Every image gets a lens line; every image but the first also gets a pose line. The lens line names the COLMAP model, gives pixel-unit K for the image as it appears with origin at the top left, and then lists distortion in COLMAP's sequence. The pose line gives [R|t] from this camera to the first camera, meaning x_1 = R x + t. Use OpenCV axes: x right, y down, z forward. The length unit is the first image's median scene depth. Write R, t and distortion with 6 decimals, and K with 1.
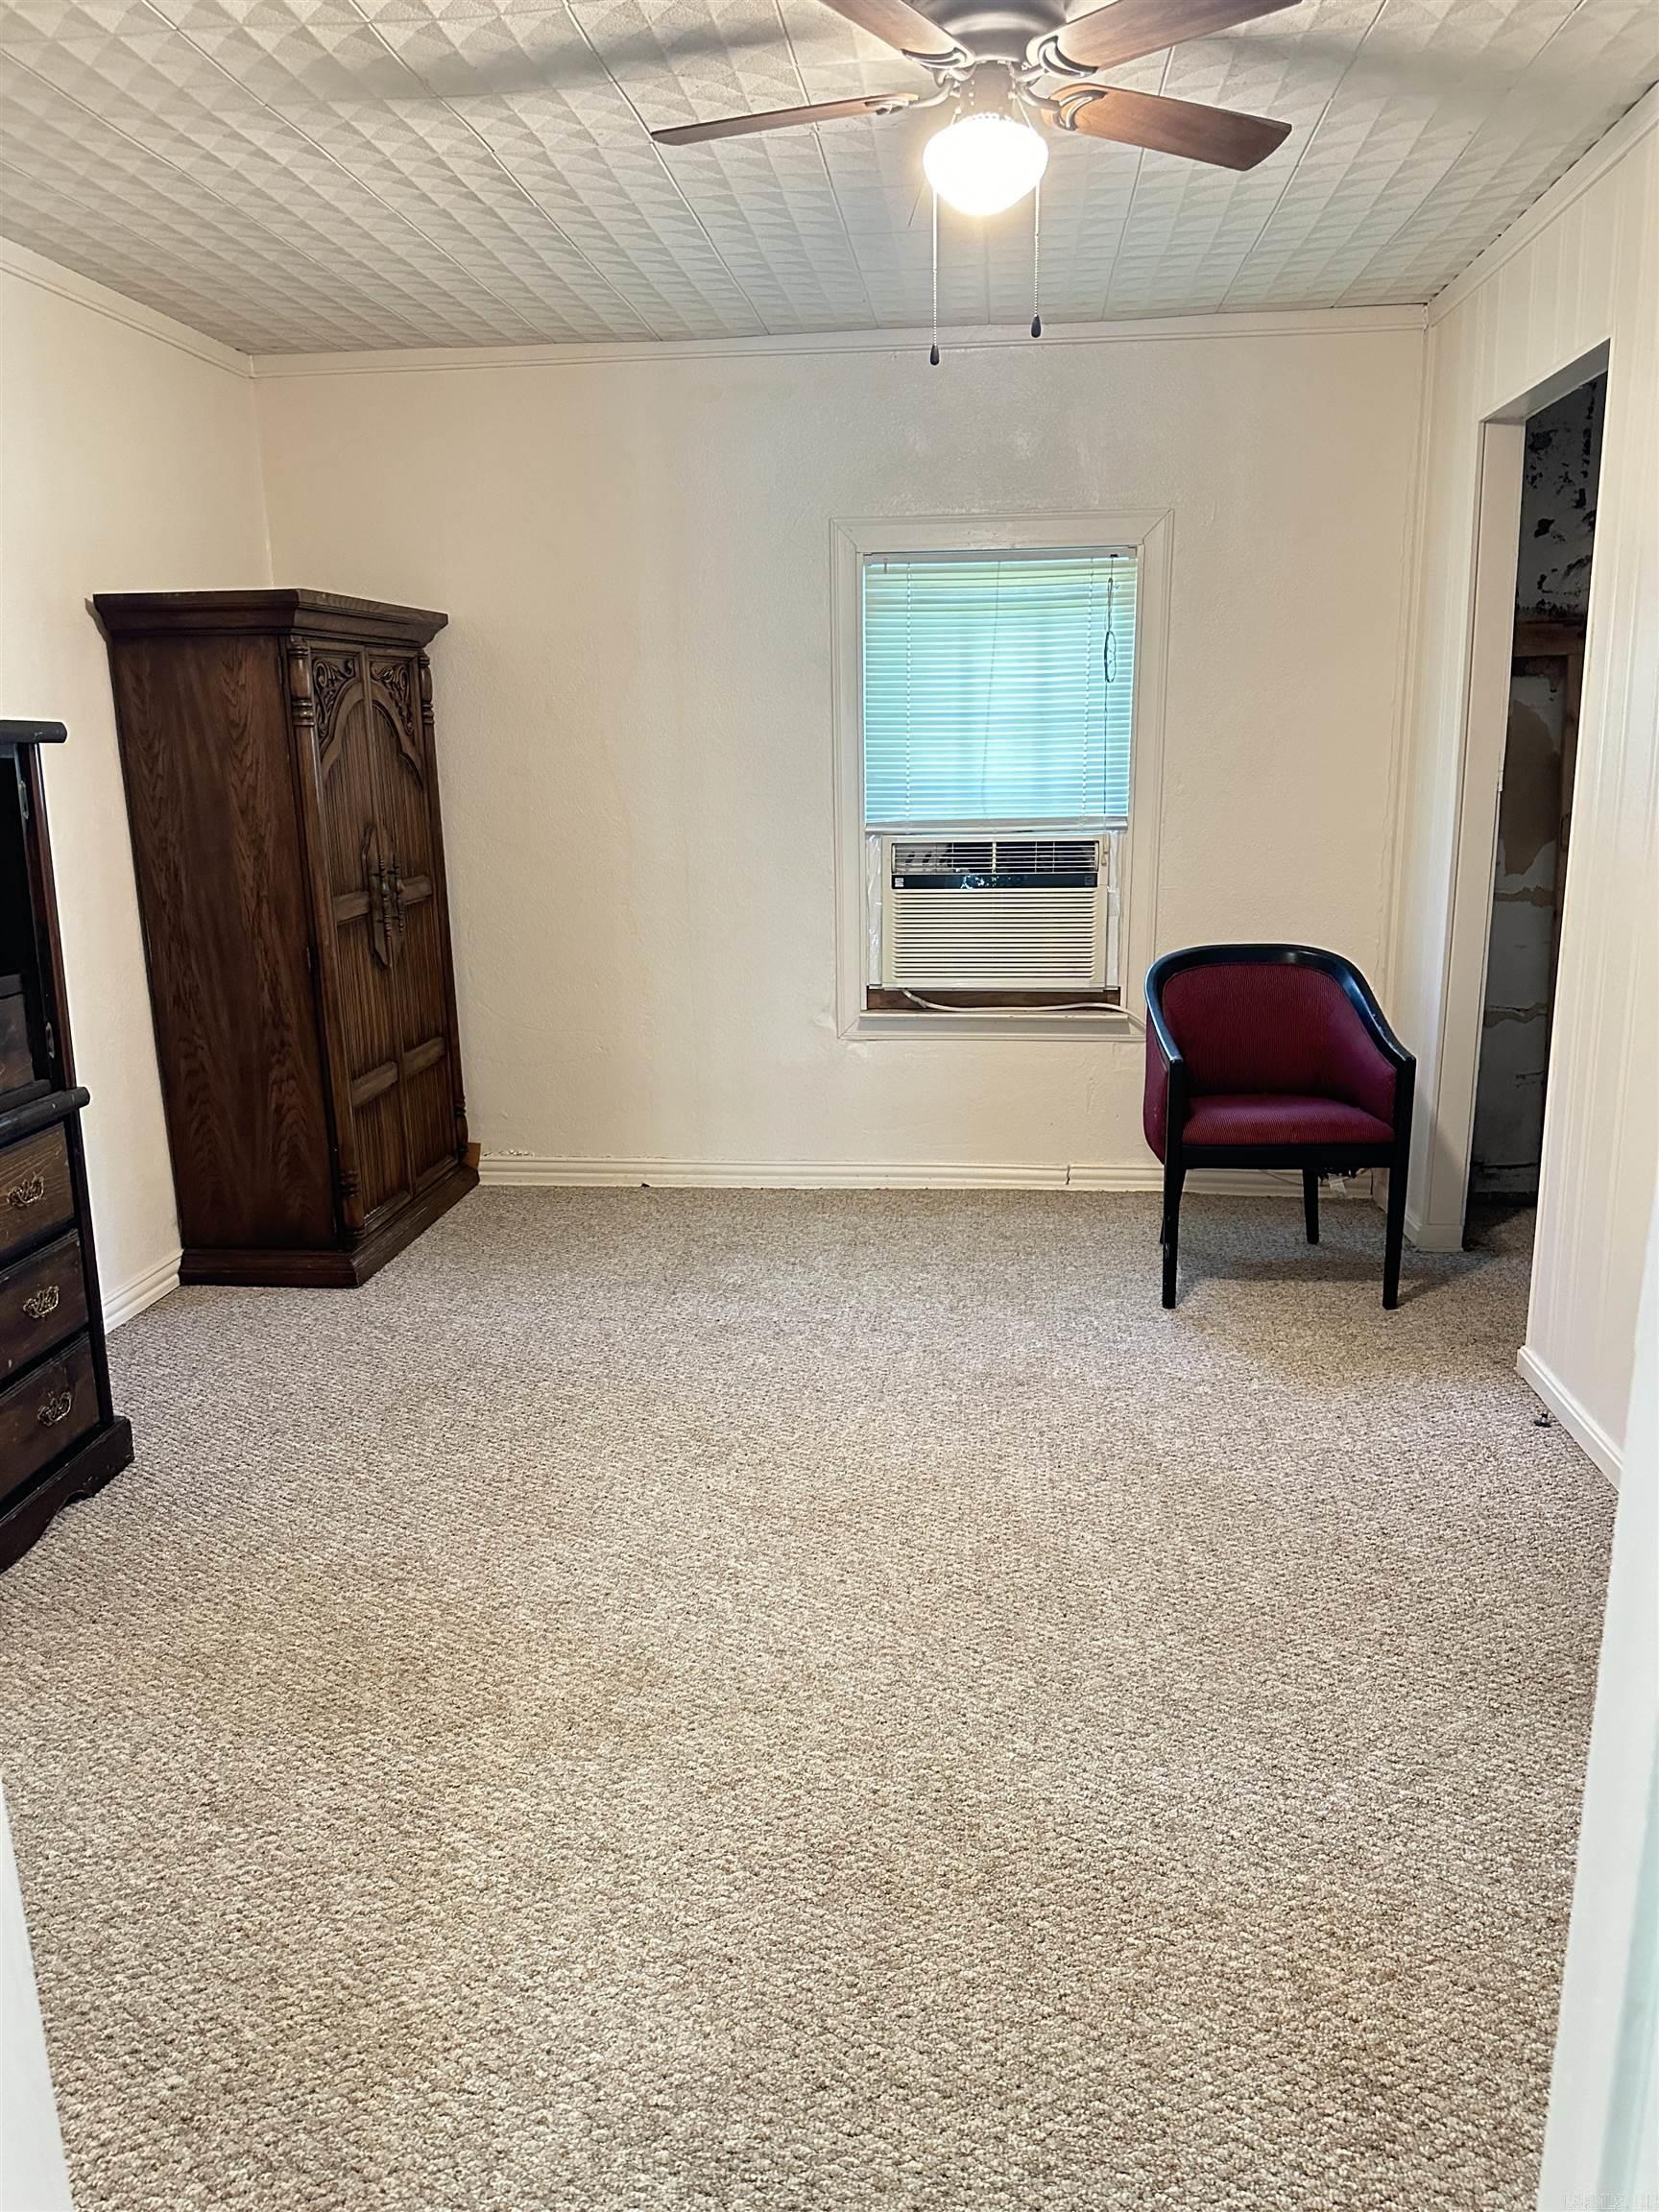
lens RADIAL K [[1620.7, 0, 833.6], [0, 1620.7, 1120.9], [0, 0, 1]] dist [0.044688, -0.062074]
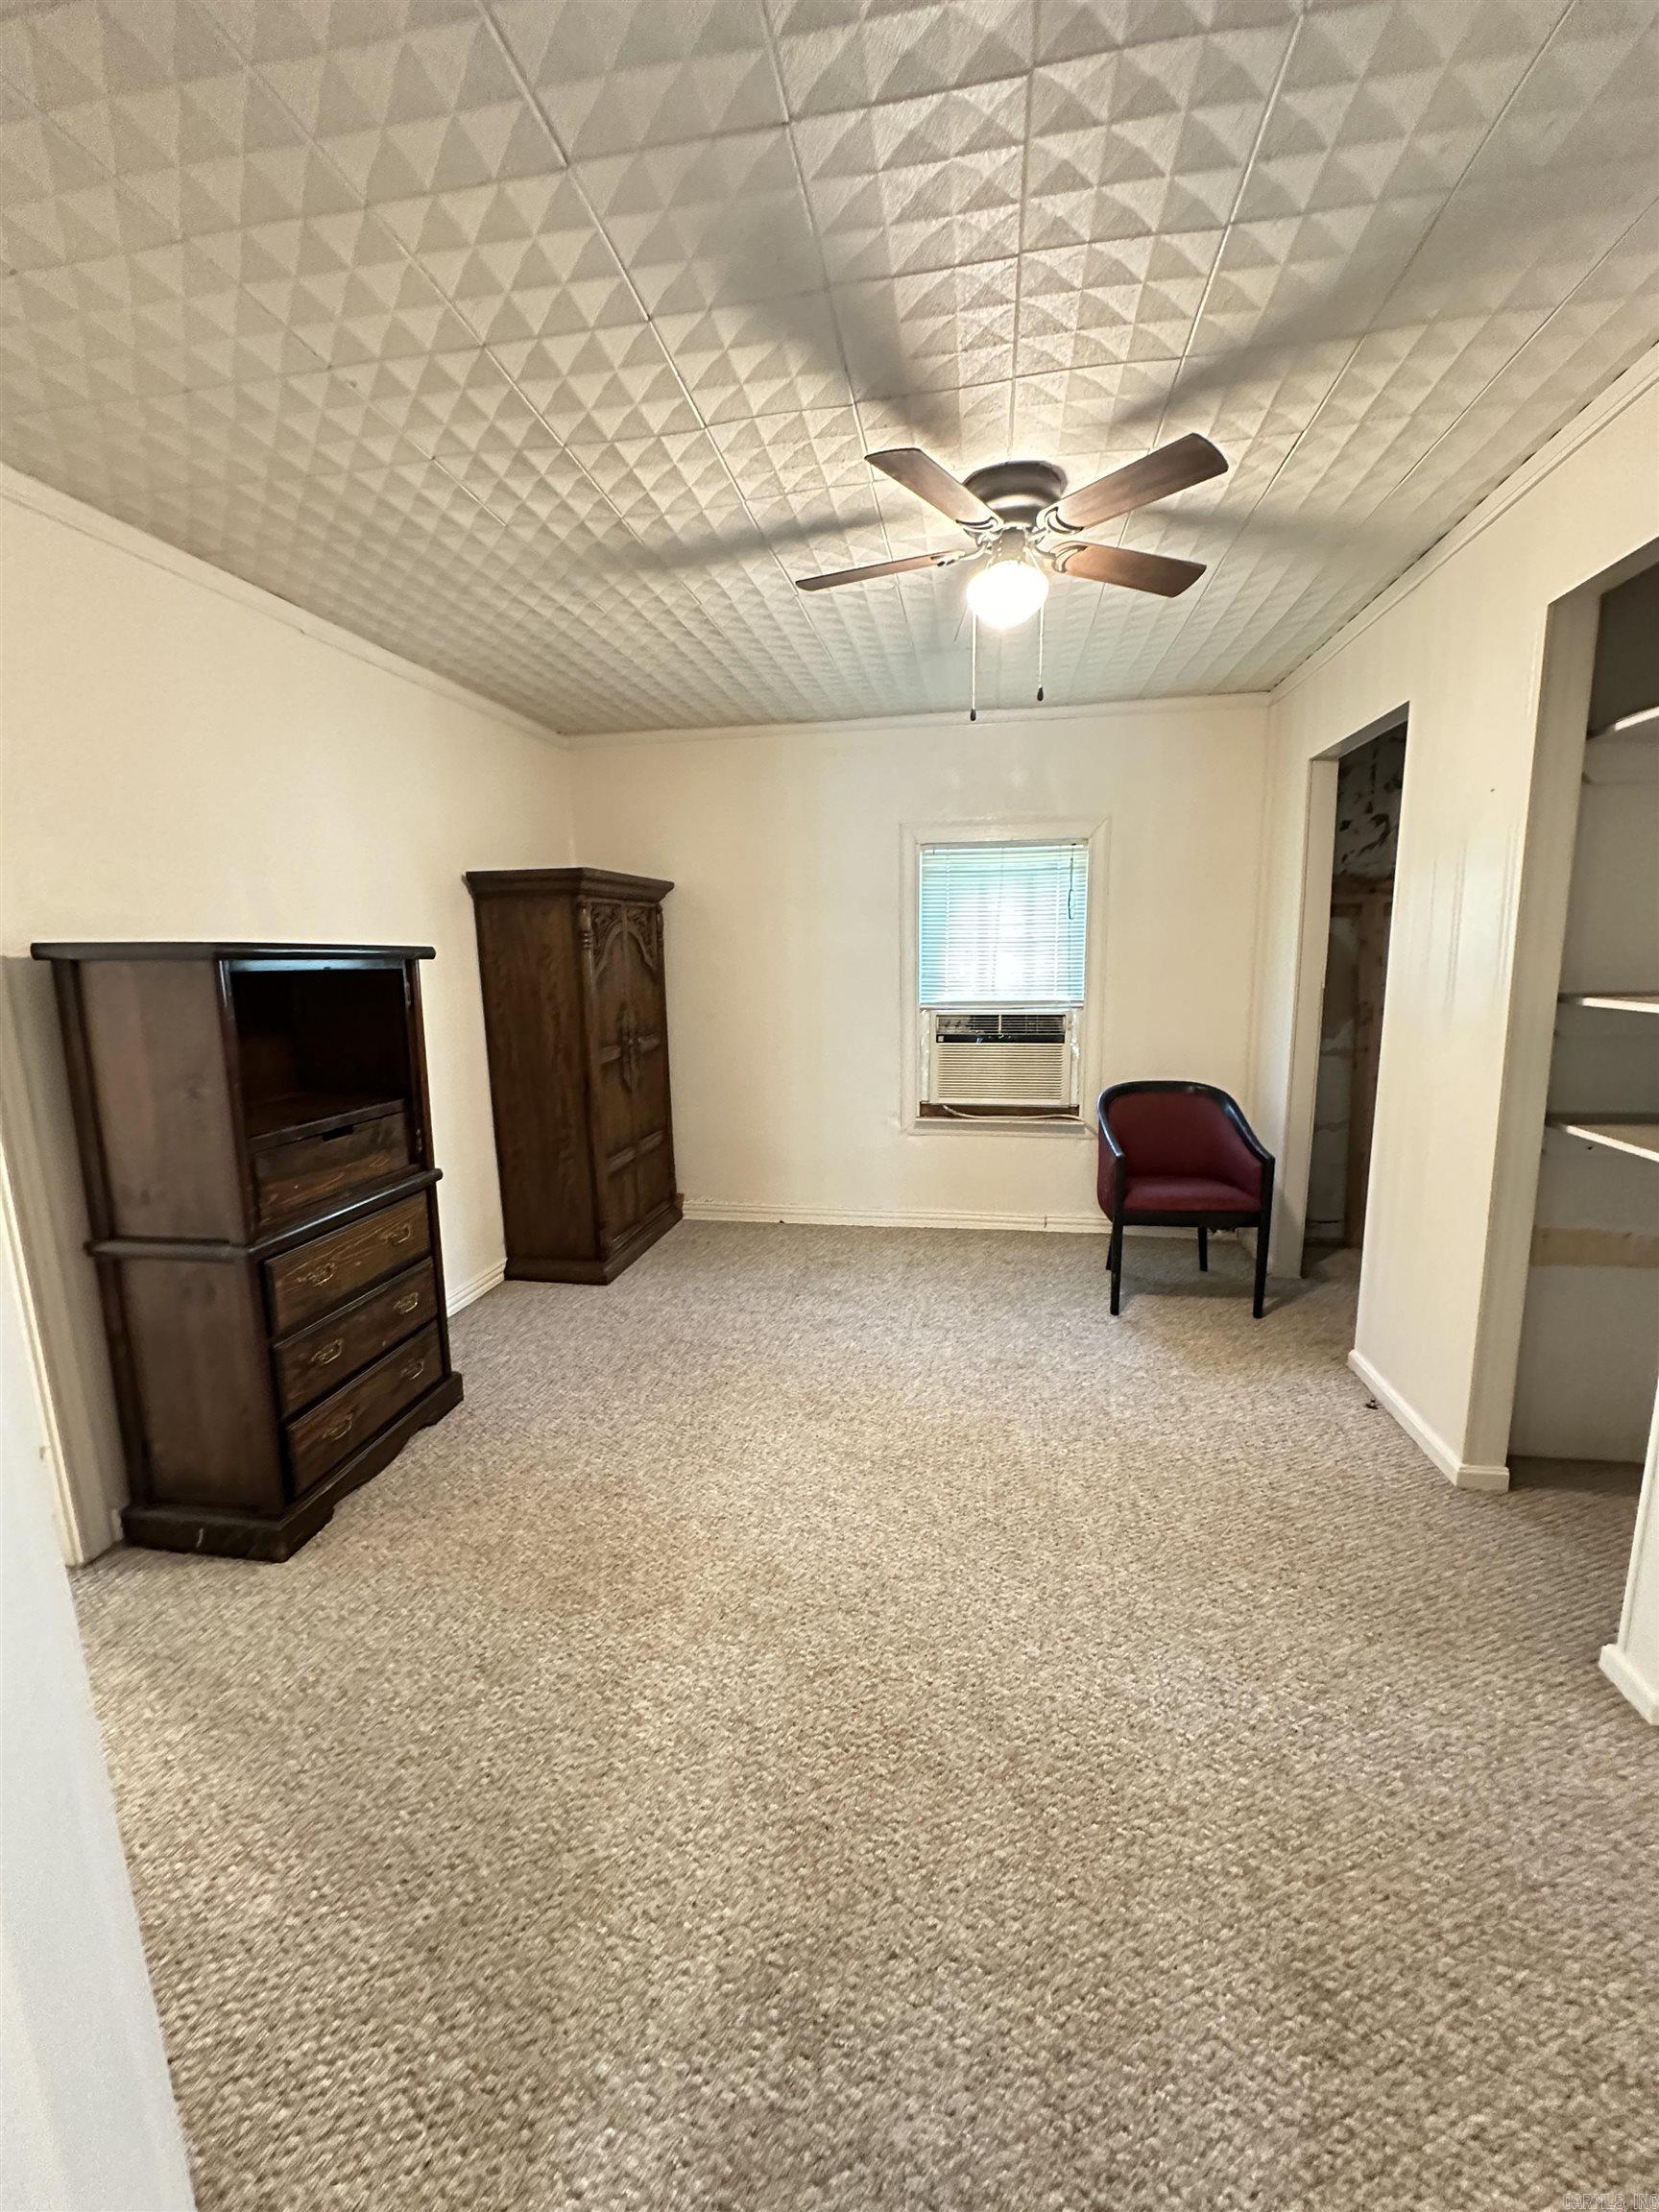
lens RADIAL K [[878.6, 0, 827.0], [0, 878.6, 1108.2], [0, 0, 1]] dist [-0.009779, 0.001612]
pose [[0.997224, 0.011623, -0.073548, -0.011245], [-0.015542, 0.998477, -0.052939, -0.042437], [0.072820, 0.053935, 0.995886, 0.162849]]
